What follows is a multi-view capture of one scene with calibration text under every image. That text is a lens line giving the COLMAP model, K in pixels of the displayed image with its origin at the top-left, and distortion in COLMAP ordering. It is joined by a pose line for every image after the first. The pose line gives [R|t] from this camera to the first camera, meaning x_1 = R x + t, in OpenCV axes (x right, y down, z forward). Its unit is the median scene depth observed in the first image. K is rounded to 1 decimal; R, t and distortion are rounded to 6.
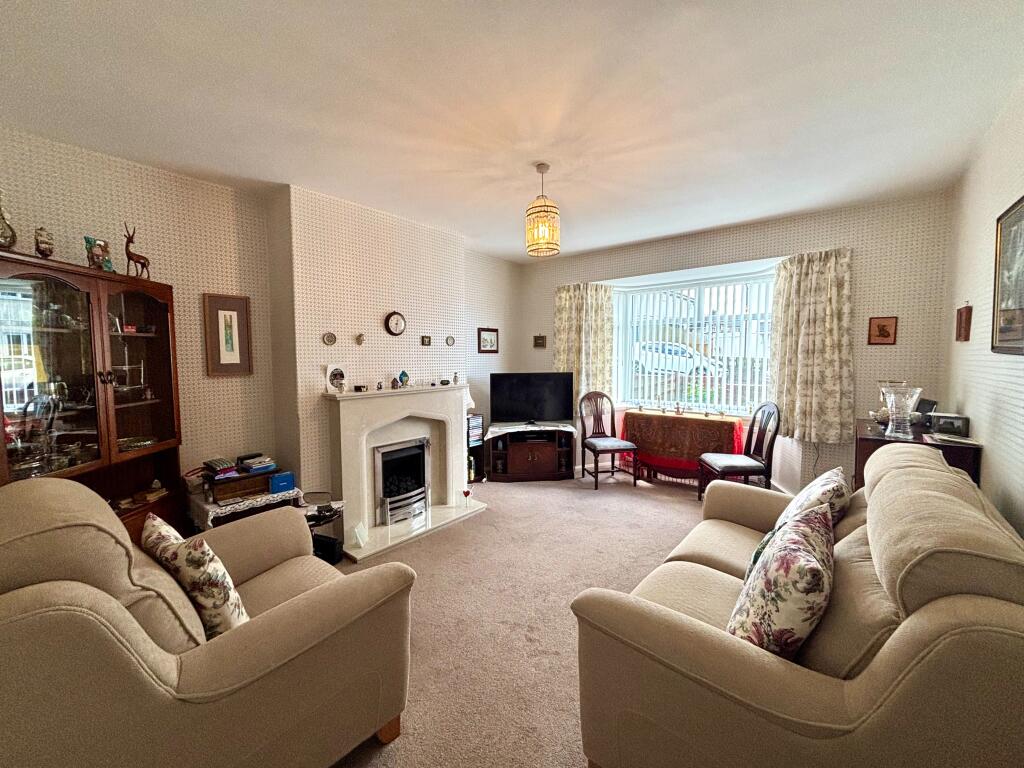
lens RADIAL K [[411.9, 0, 508.0], [0, 411.9, 382.0], [0, 0, 1]] dist [-0.001341, -0.000244]
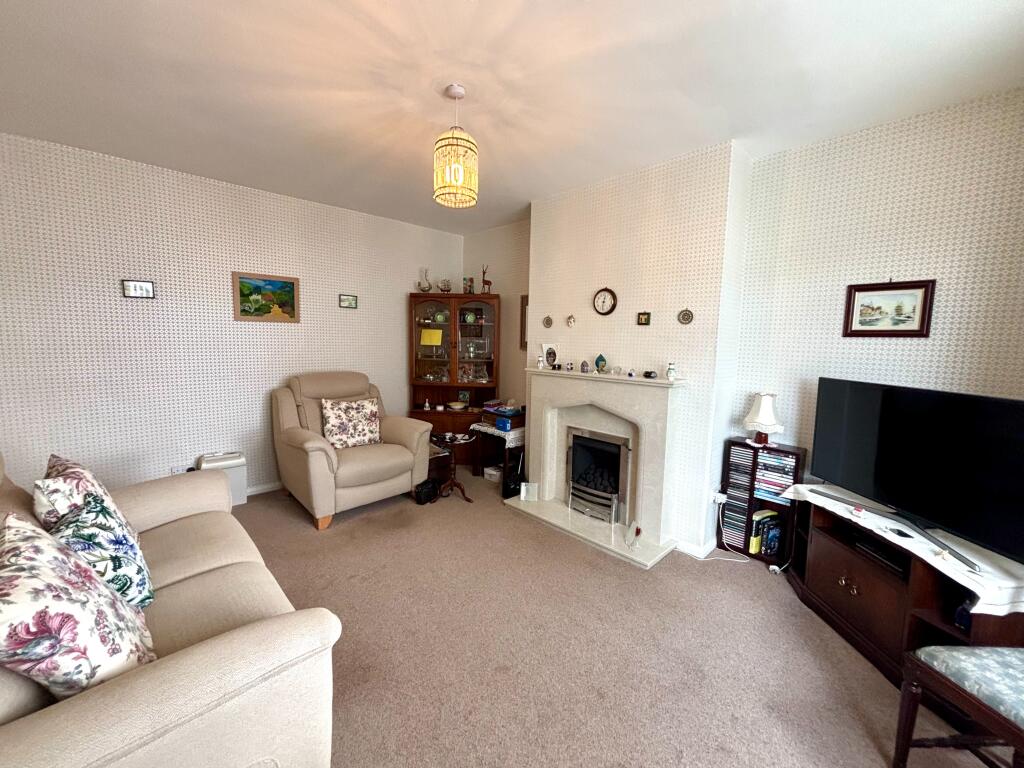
lens RADIAL K [[411.9, 0, 507.6], [0, 411.9, 382.2], [0, 0, 1]] dist [-0.001341, -0.000244]
pose [[-0.112353, 0.109719, -0.987592, 0.628872], [-0.081126, 0.989554, 0.119166, -0.055194], [0.990351, 0.093508, -0.102278, 0.861253]]
